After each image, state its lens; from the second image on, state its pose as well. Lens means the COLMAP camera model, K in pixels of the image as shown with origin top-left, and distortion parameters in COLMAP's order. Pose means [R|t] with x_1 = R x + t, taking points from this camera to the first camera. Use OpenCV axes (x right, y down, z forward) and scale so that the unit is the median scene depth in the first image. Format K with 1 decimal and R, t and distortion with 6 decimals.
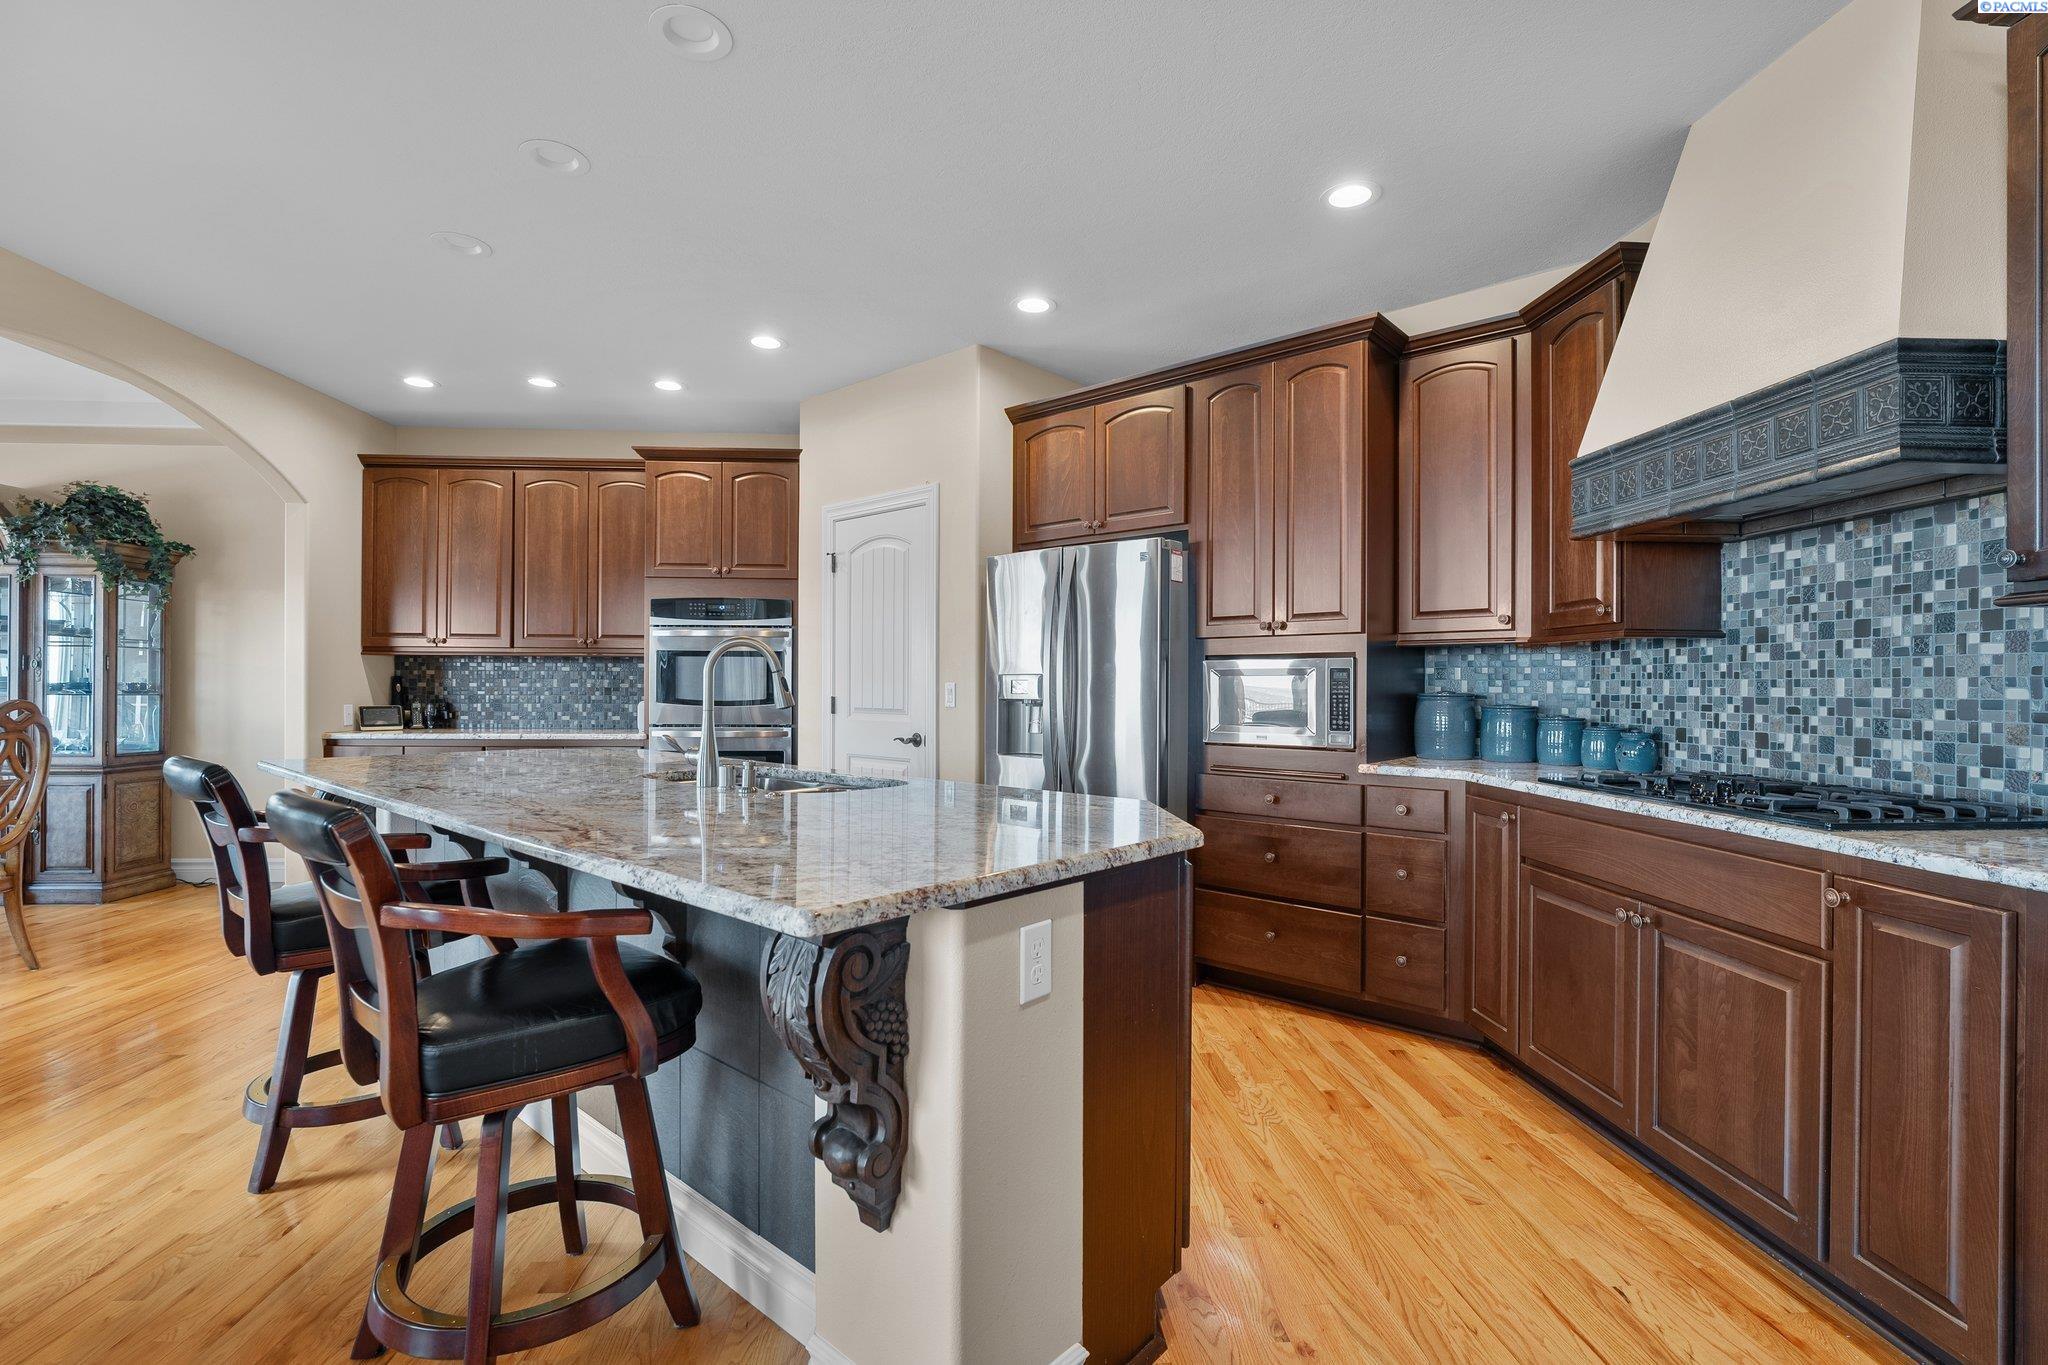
lens RADIAL K [[916.5, 0, 1028.6], [0, 916.5, 686.3], [0, 0, 1]] dist [-0.015360, 0.000810]
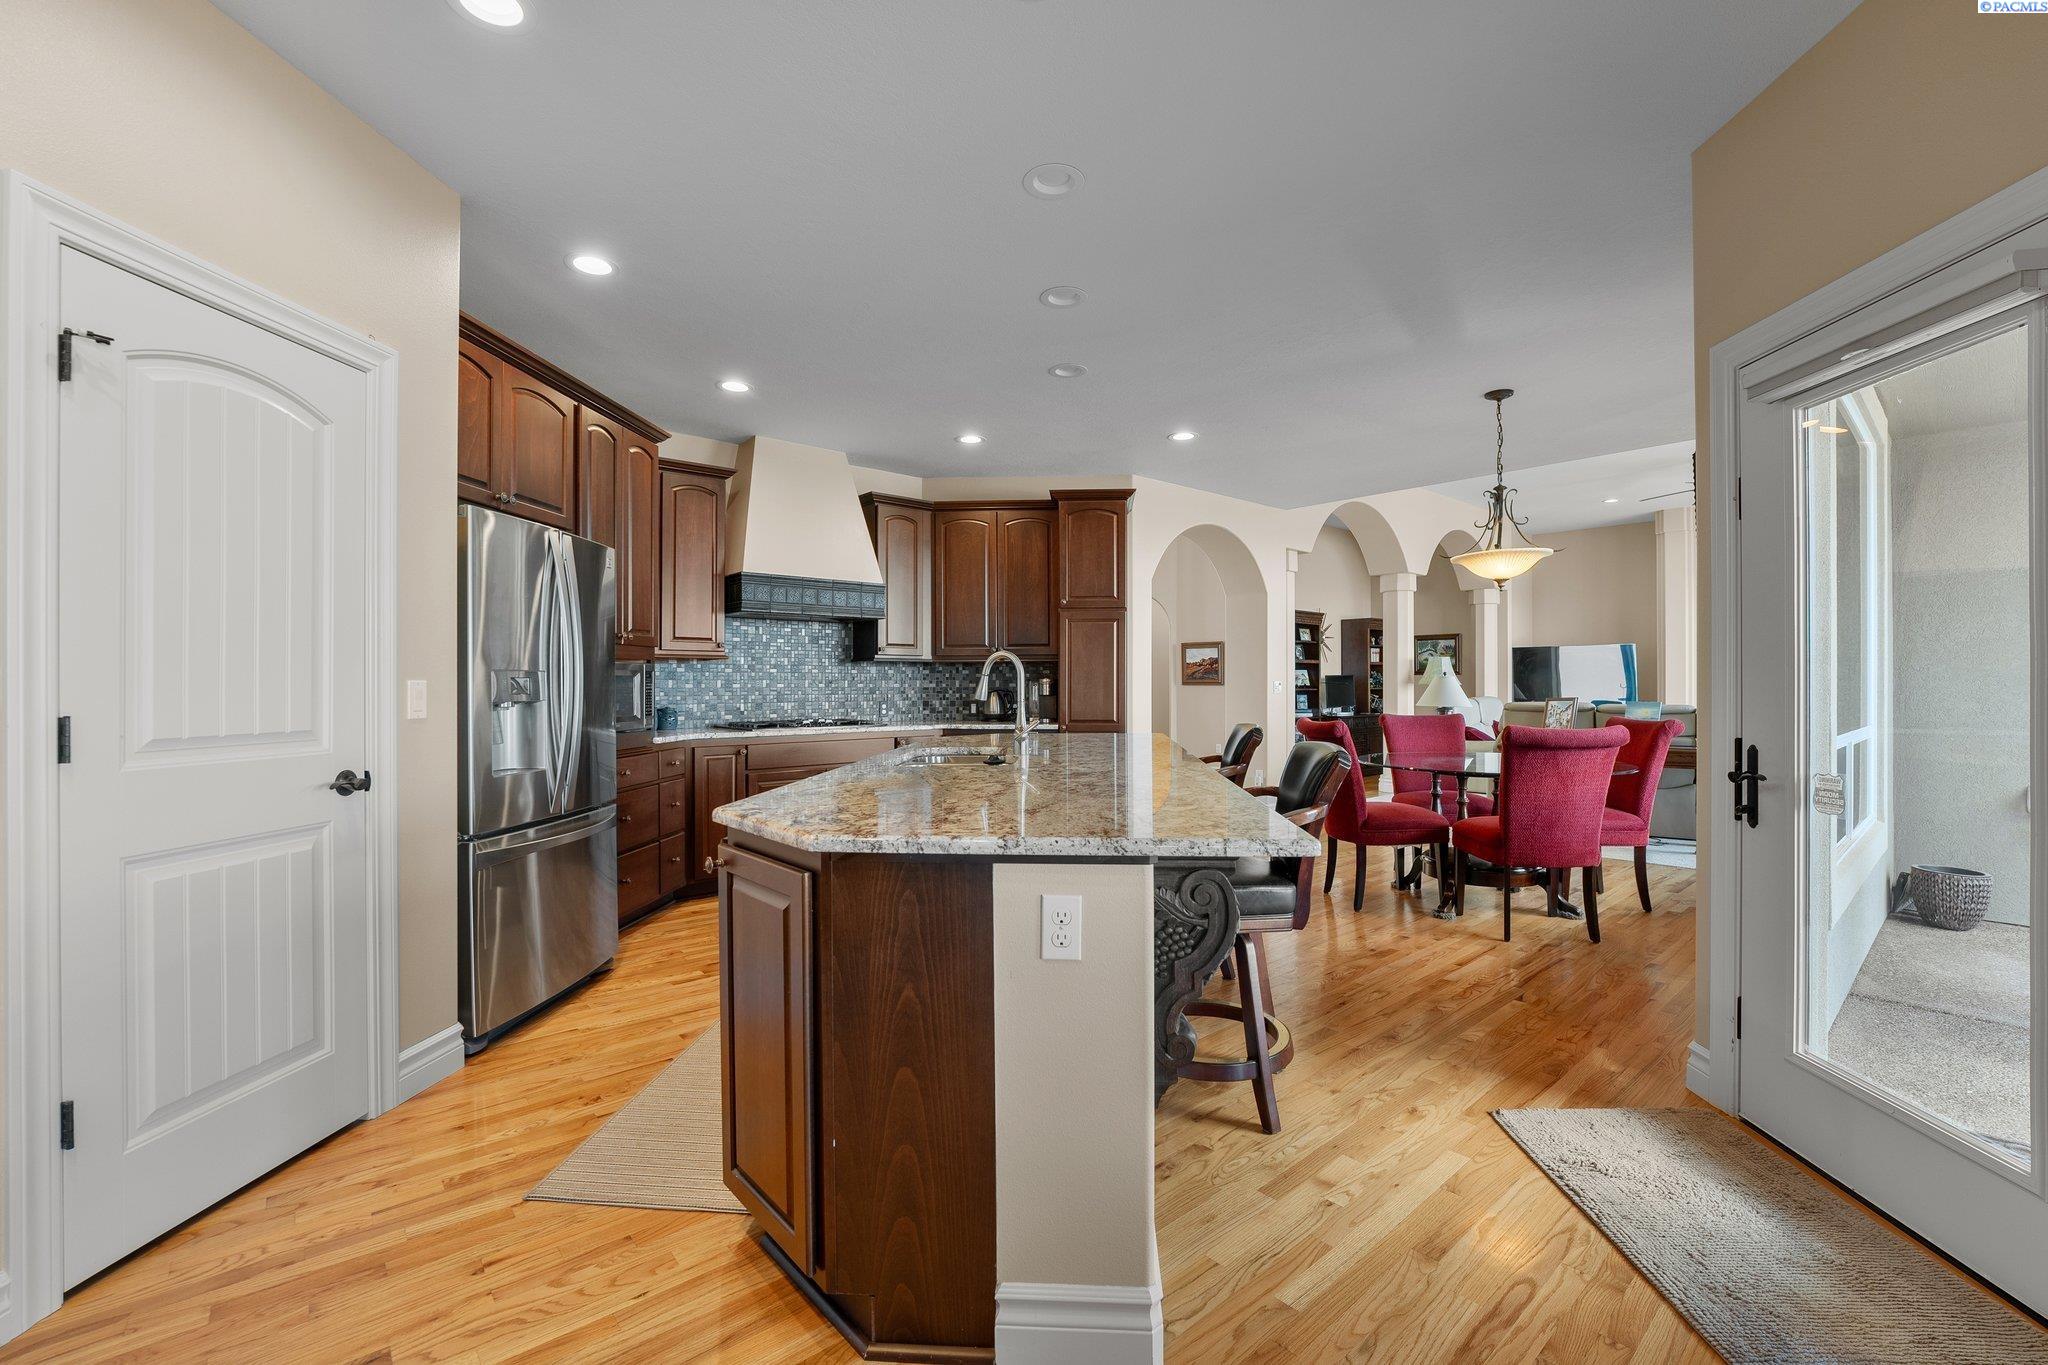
lens RADIAL K [[899.2, 0, 1024.0], [0, 899.2, 682.5], [0, 0, 1]] dist [0.037167, 0.000043]
pose [[-0.594756, 0.000130, 0.803906, -0.746027], [0.001178, 0.999999, 0.000710, -0.001363], [-0.803906, 0.001369, -0.594755, 0.908179]]
